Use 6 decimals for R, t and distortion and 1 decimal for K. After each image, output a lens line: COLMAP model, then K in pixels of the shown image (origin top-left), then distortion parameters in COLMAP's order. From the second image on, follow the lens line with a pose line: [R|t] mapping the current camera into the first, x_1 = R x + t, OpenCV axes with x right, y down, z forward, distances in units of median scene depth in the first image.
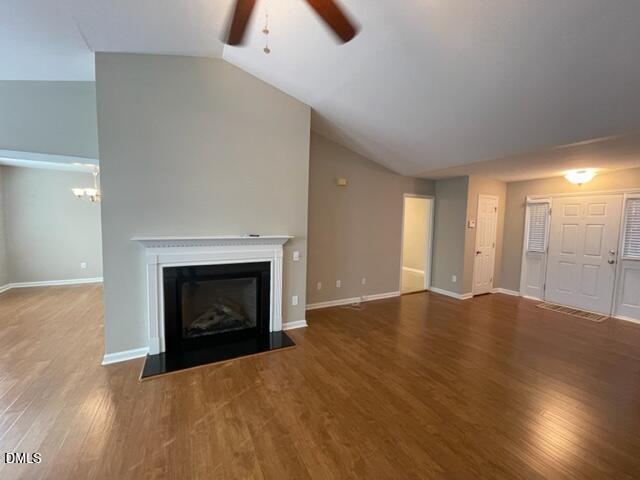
lens RADIAL K [[258.0, 0, 318.8], [0, 258.0, 239.4], [0, 0, 1]] dist [-0.002177, -0.000245]
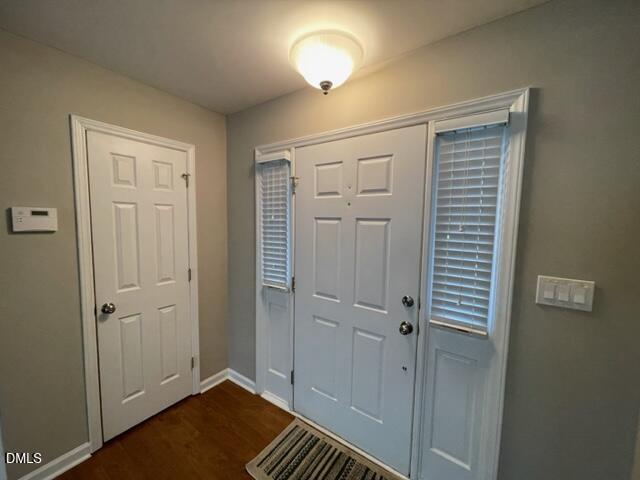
lens RADIAL K [[258.0, 0, 320.2], [0, 258.0, 239.0], [0, 0, 1]] dist [-0.002177, -0.000245]
pose [[0.888759, -0.042217, 0.456427, 0.753148], [0.032726, 0.999053, 0.028681, -0.038222], [-0.457205, -0.010553, 0.889299, 0.638511]]
